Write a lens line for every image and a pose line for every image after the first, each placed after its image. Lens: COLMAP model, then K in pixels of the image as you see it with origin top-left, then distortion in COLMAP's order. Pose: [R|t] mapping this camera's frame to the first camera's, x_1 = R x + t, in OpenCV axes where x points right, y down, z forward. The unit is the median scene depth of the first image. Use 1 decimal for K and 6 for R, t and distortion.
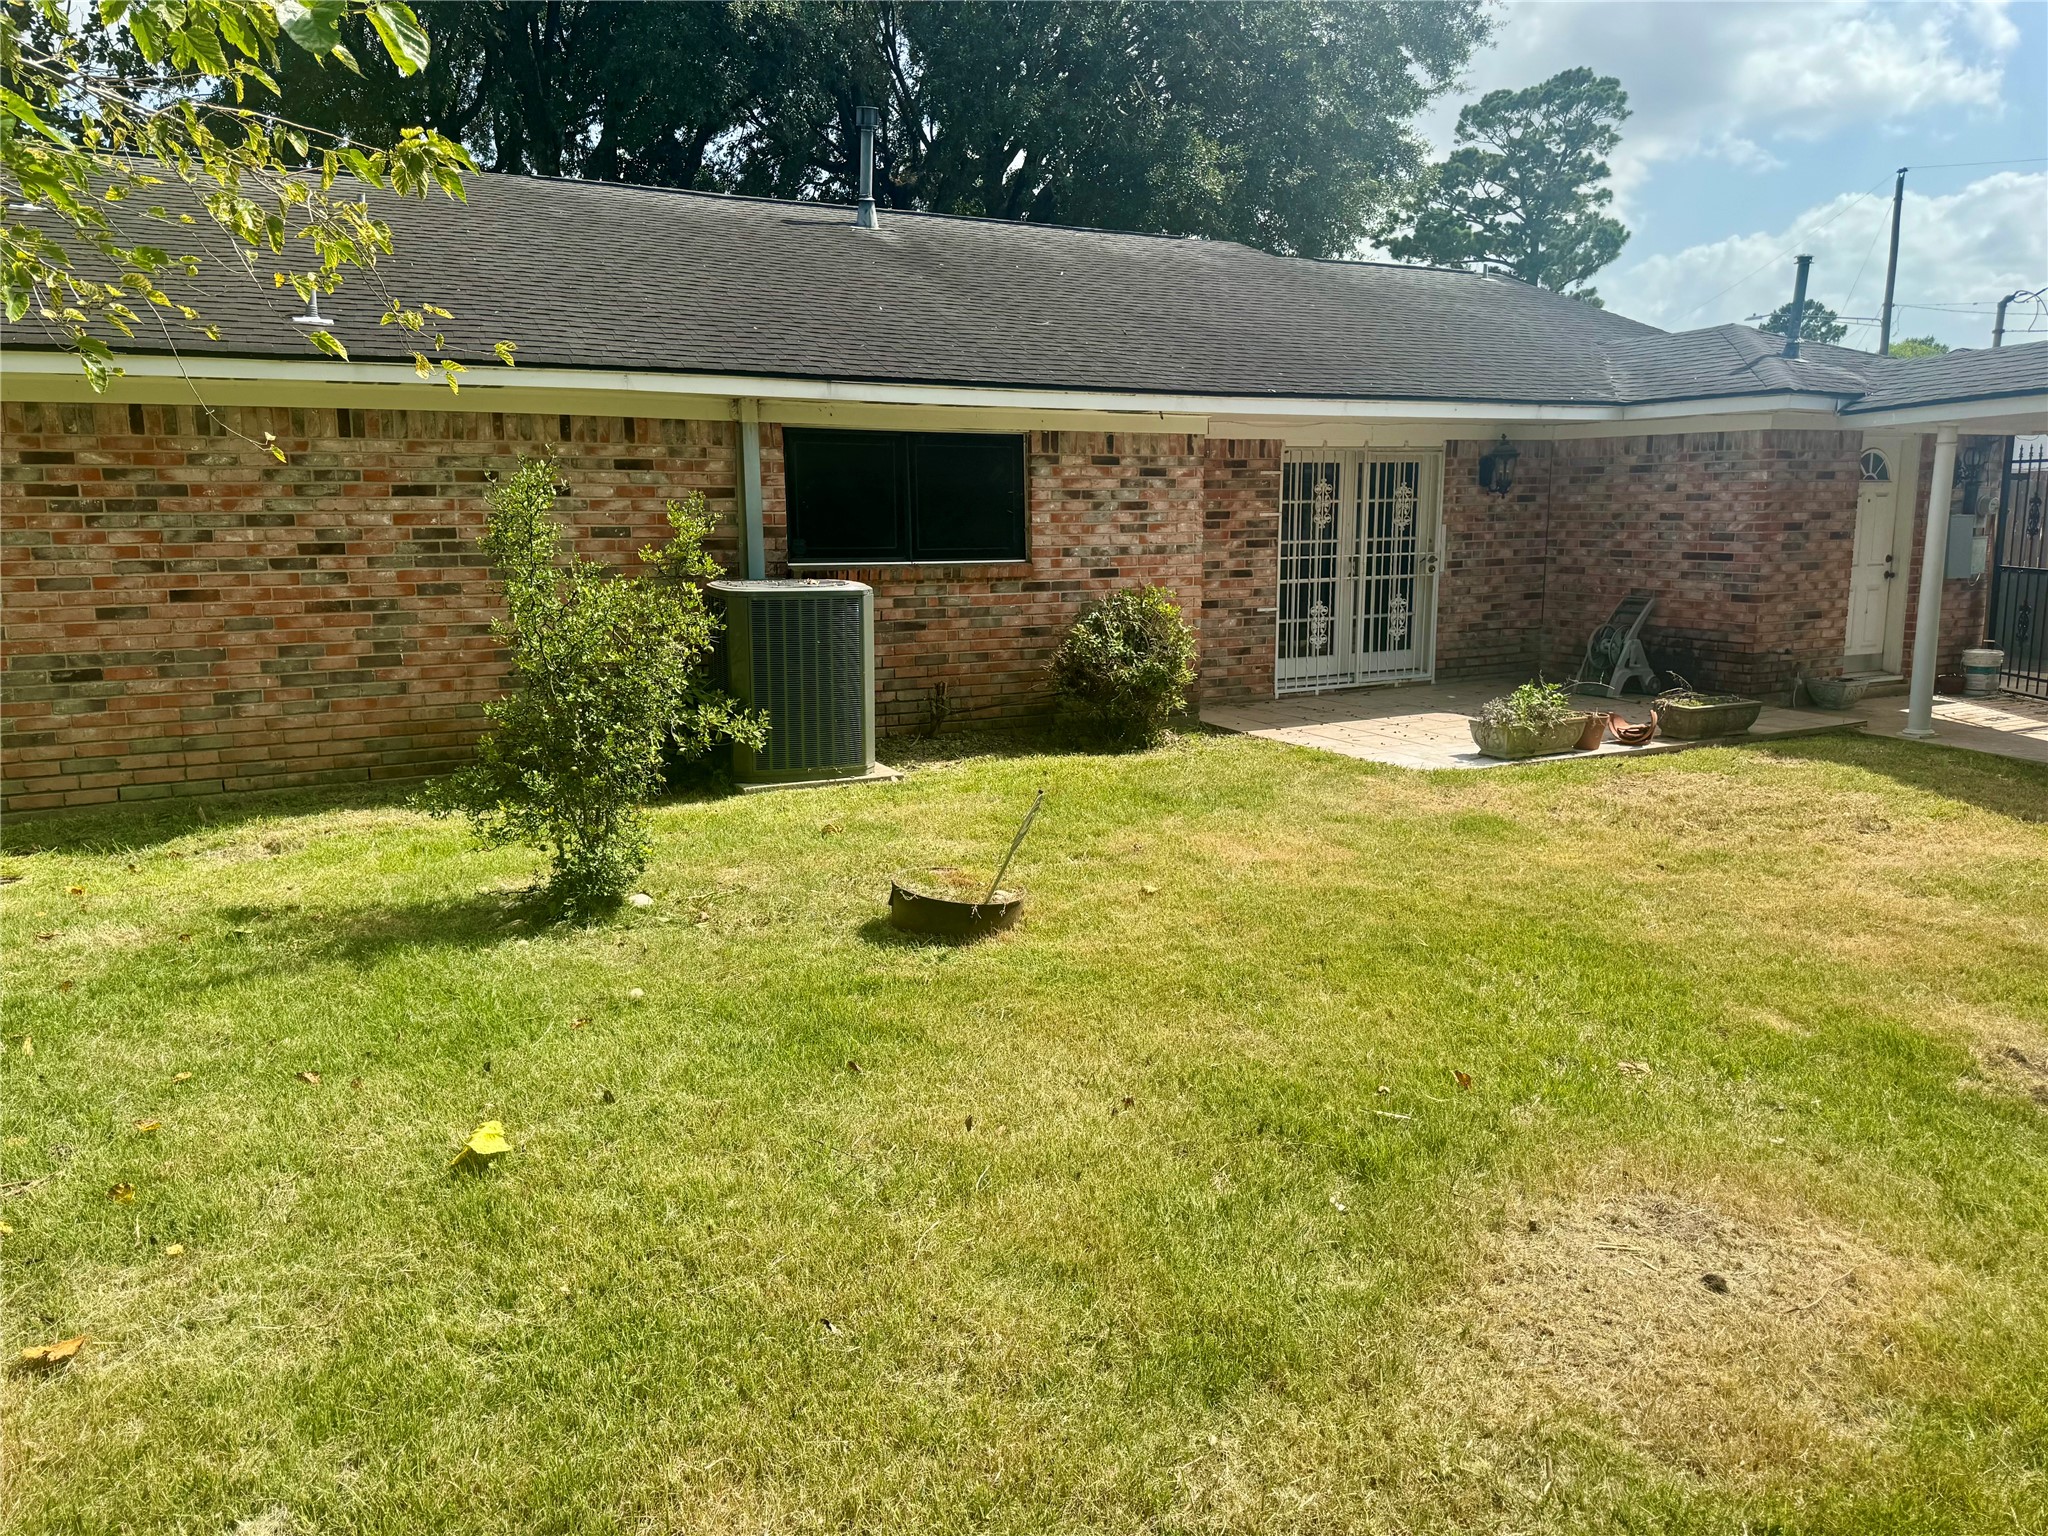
lens RADIAL K [[1467.4, 0, 1024.0], [0, 1467.4, 768.0], [0, 0, 1]] dist [0.104219, -0.162340]
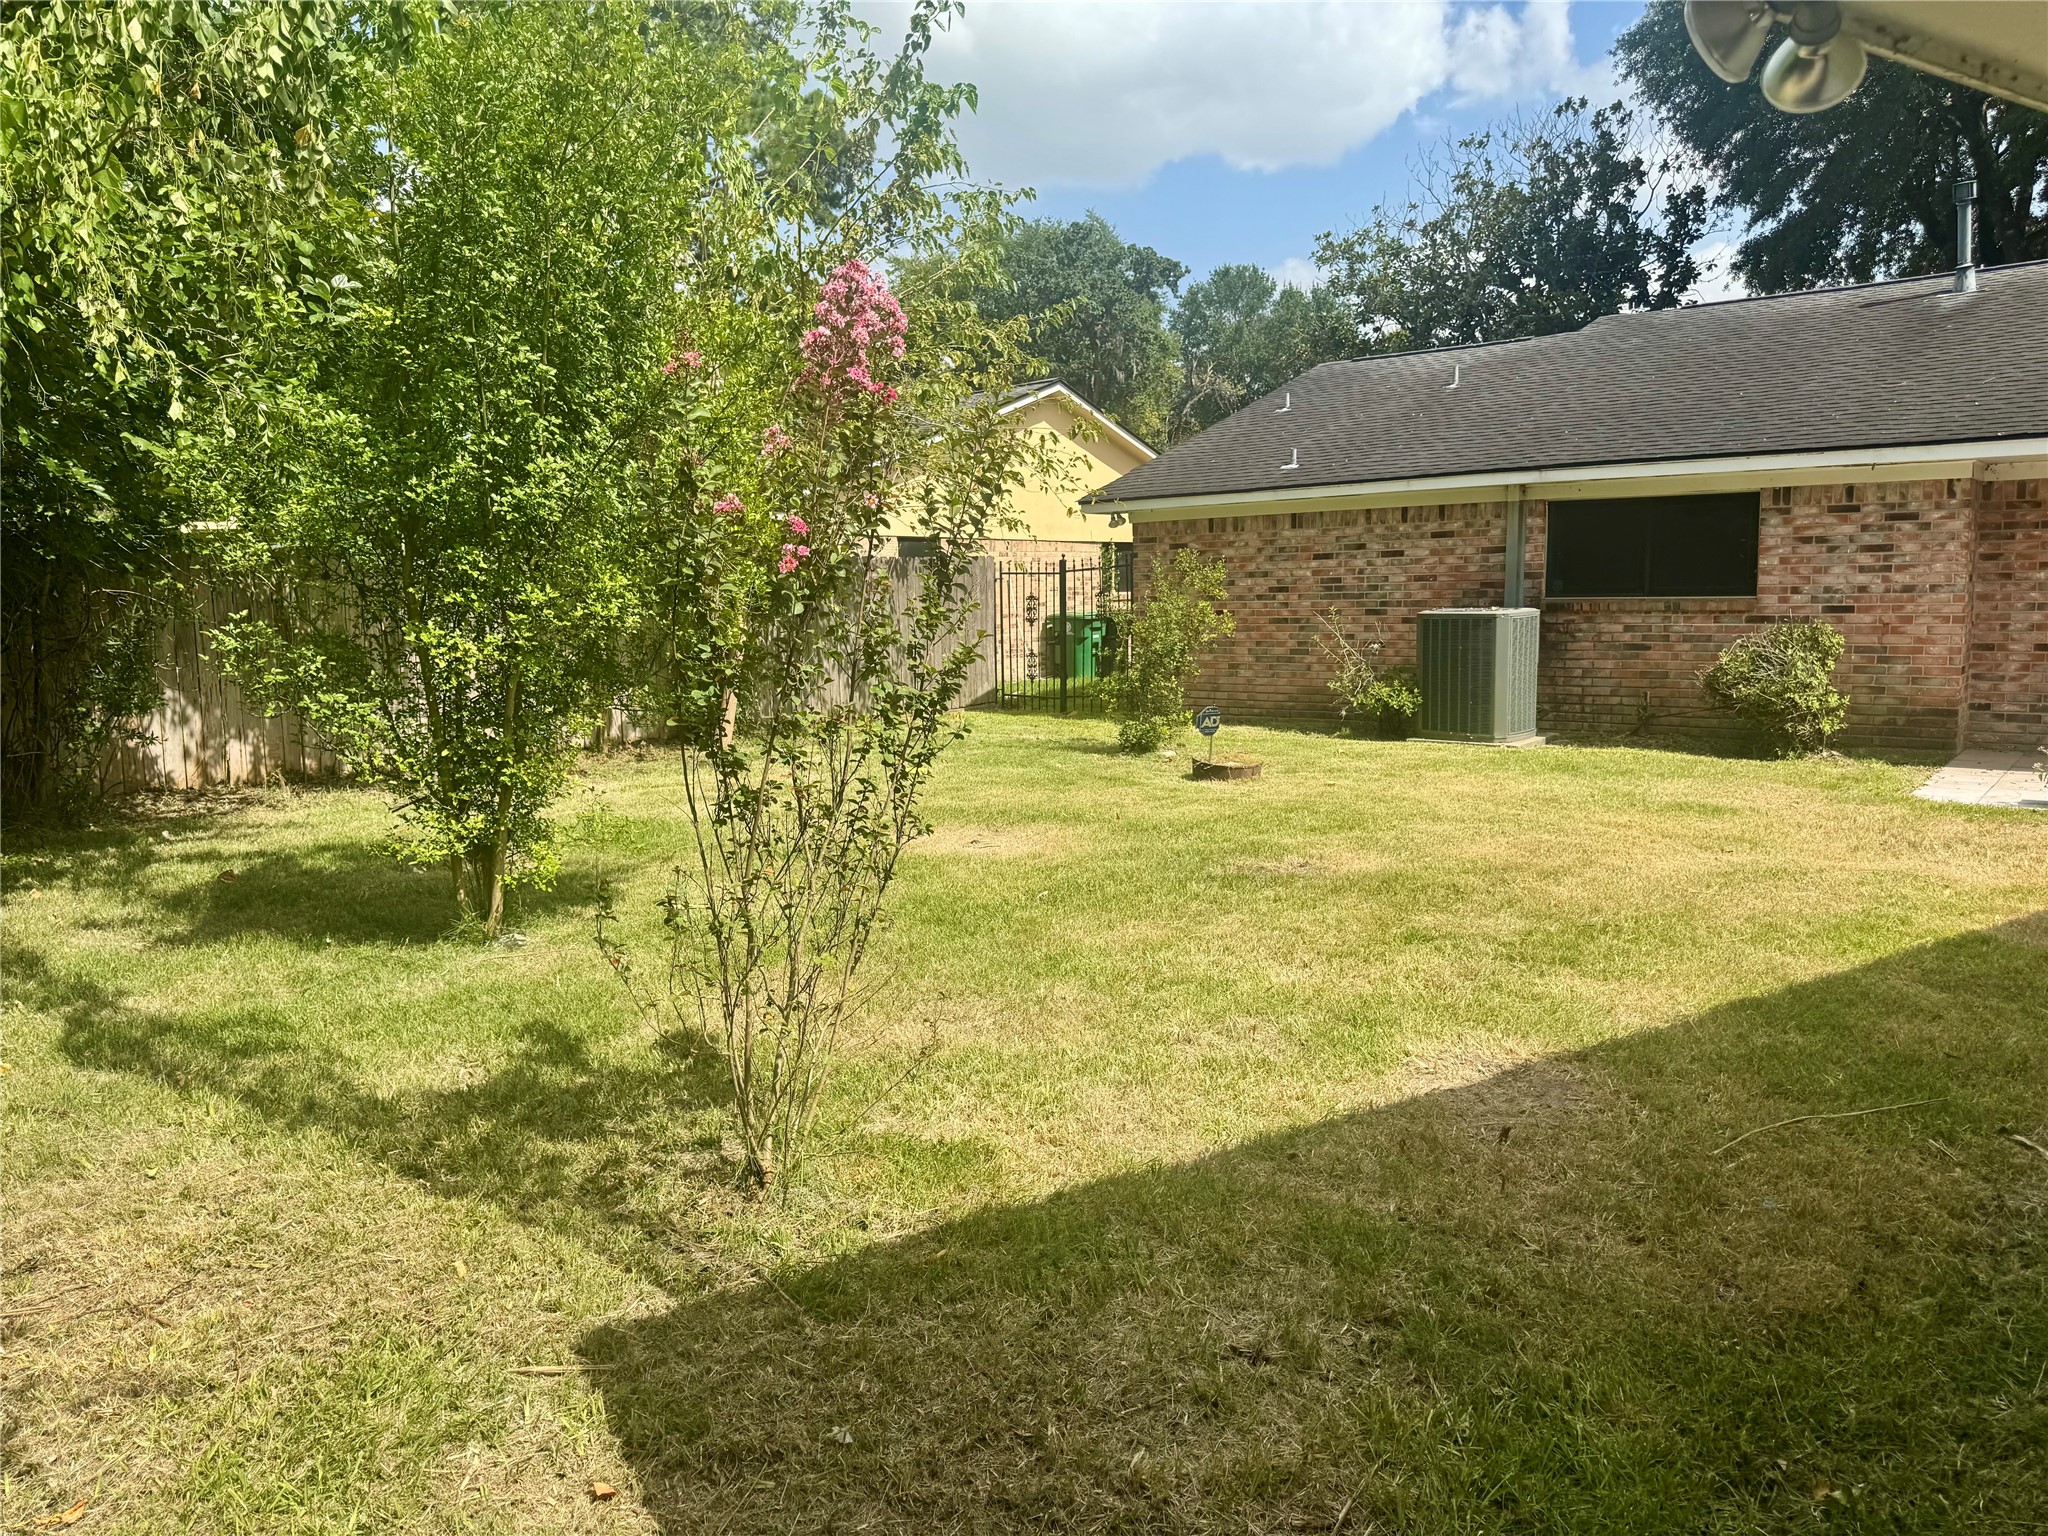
lens RADIAL K [[1467.4, 0, 1024.0], [0, 1467.4, 768.0], [0, 0, 1]] dist [0.104219, -0.162340]
pose [[0.371727, 0.107429, -0.922105, 0.885498], [-0.149393, 0.987258, 0.054795, 0.015437], [0.916243, 0.117388, 0.383040, 0.024396]]
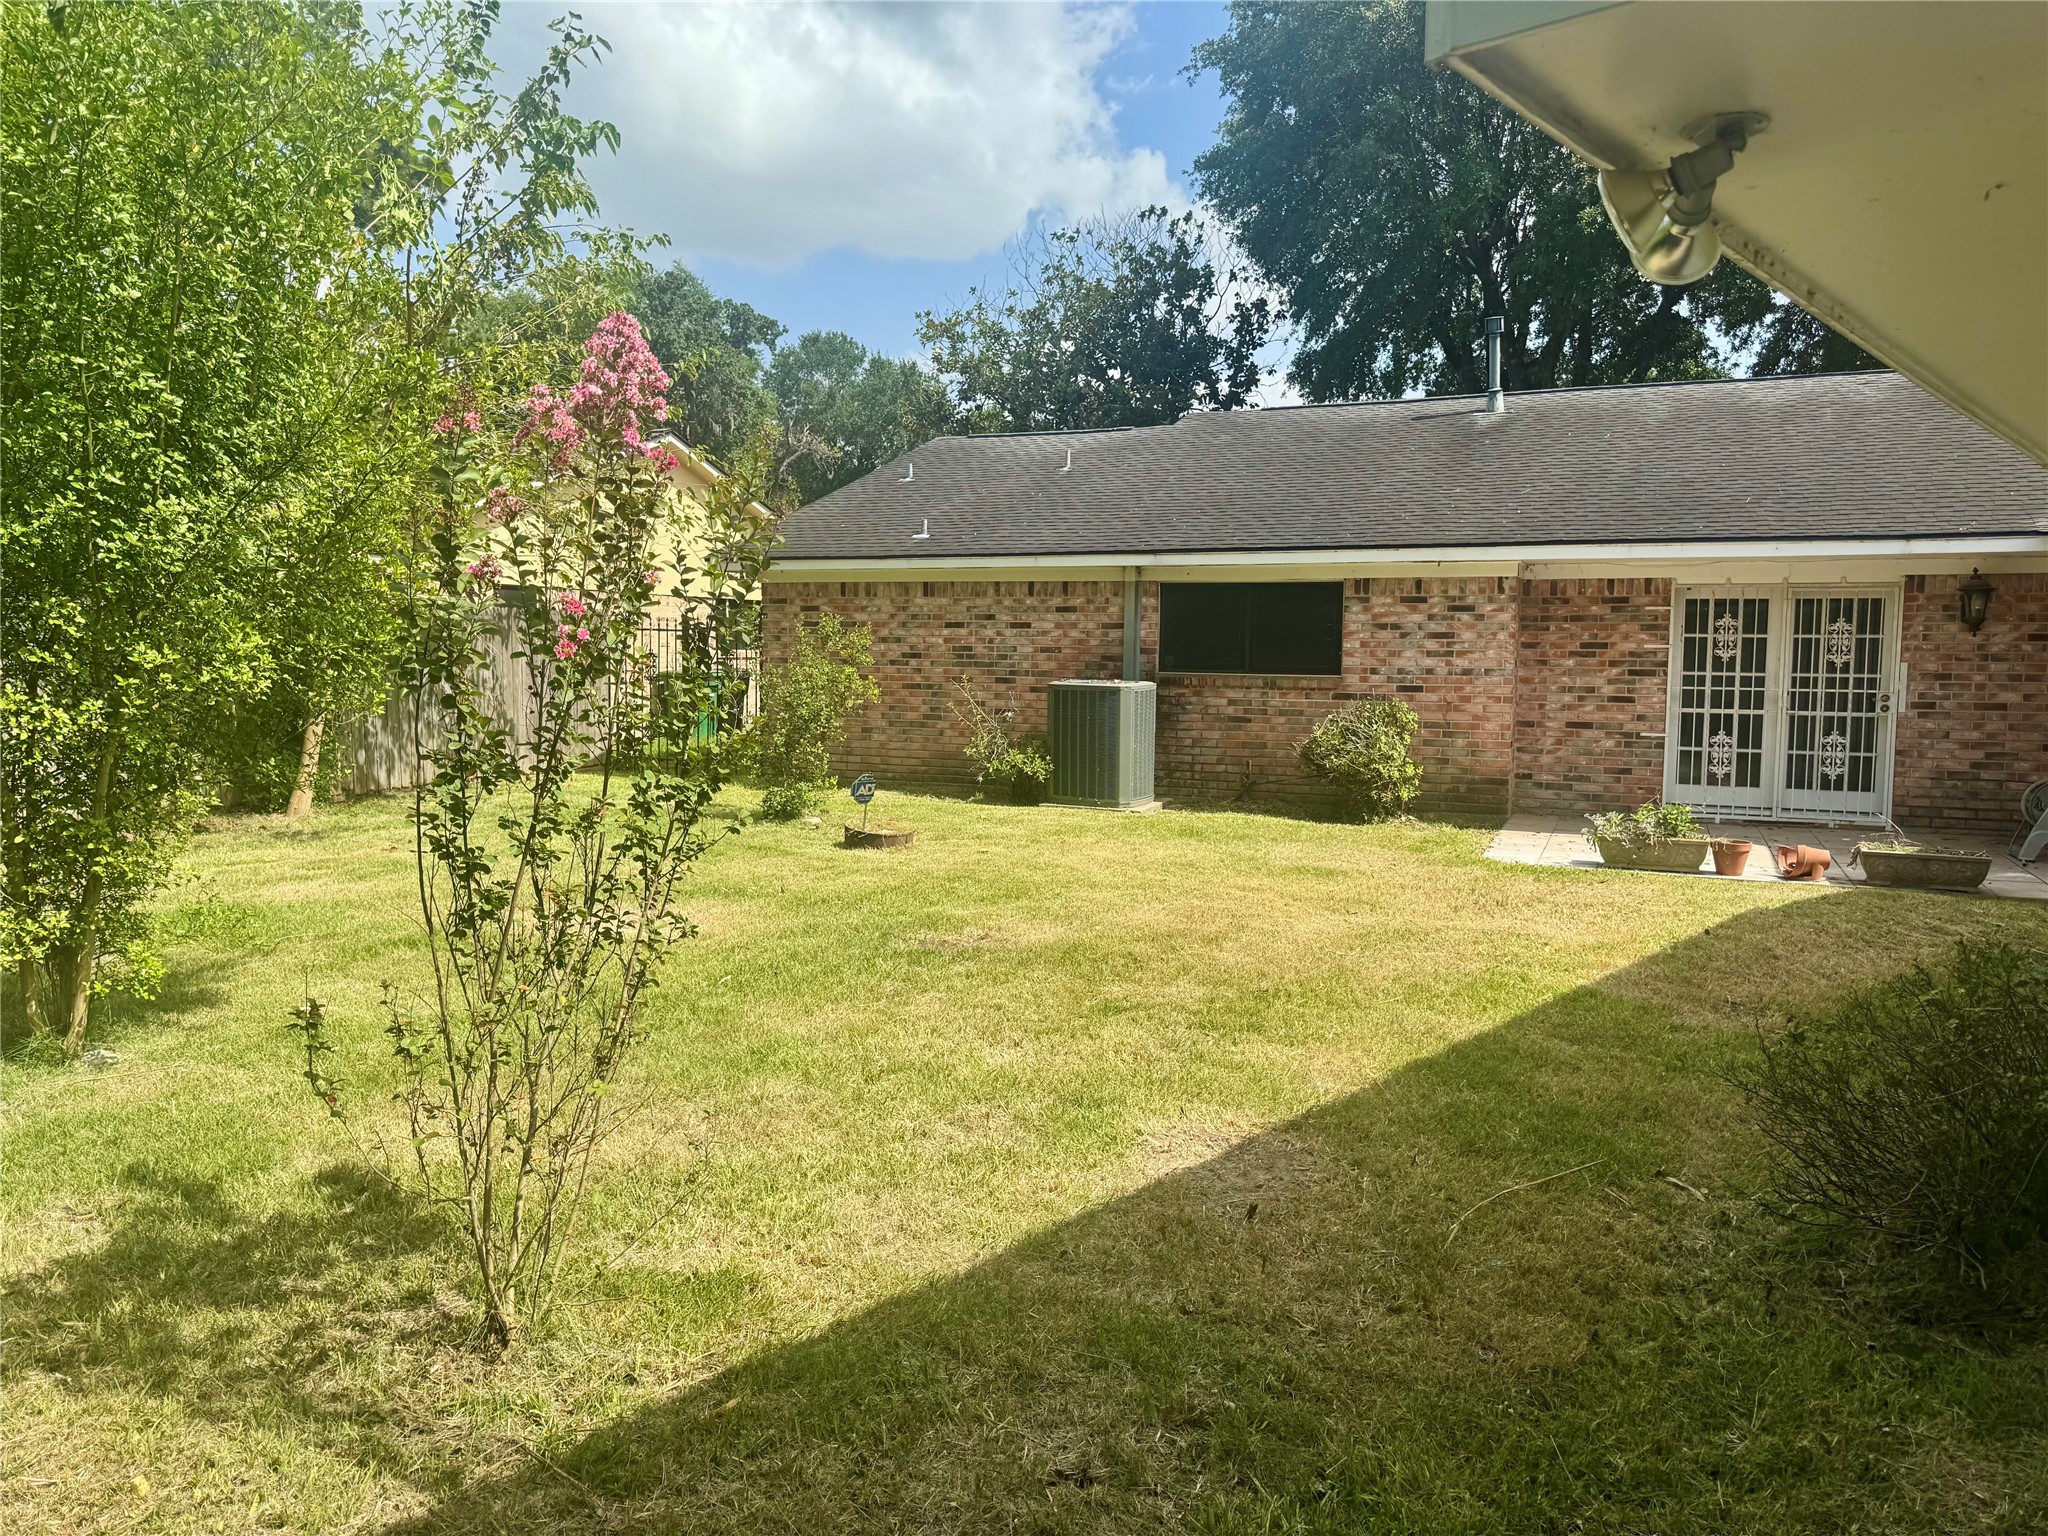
lens RADIAL K [[1467.4, 0, 1024.0], [0, 1467.4, 768.0], [0, 0, 1]] dist [0.104219, -0.162340]
pose [[0.611225, 0.074698, -0.787924, 0.853009], [-0.152471, 0.988001, -0.024612, 0.013689], [0.776632, 0.135179, 0.615280, -0.009220]]
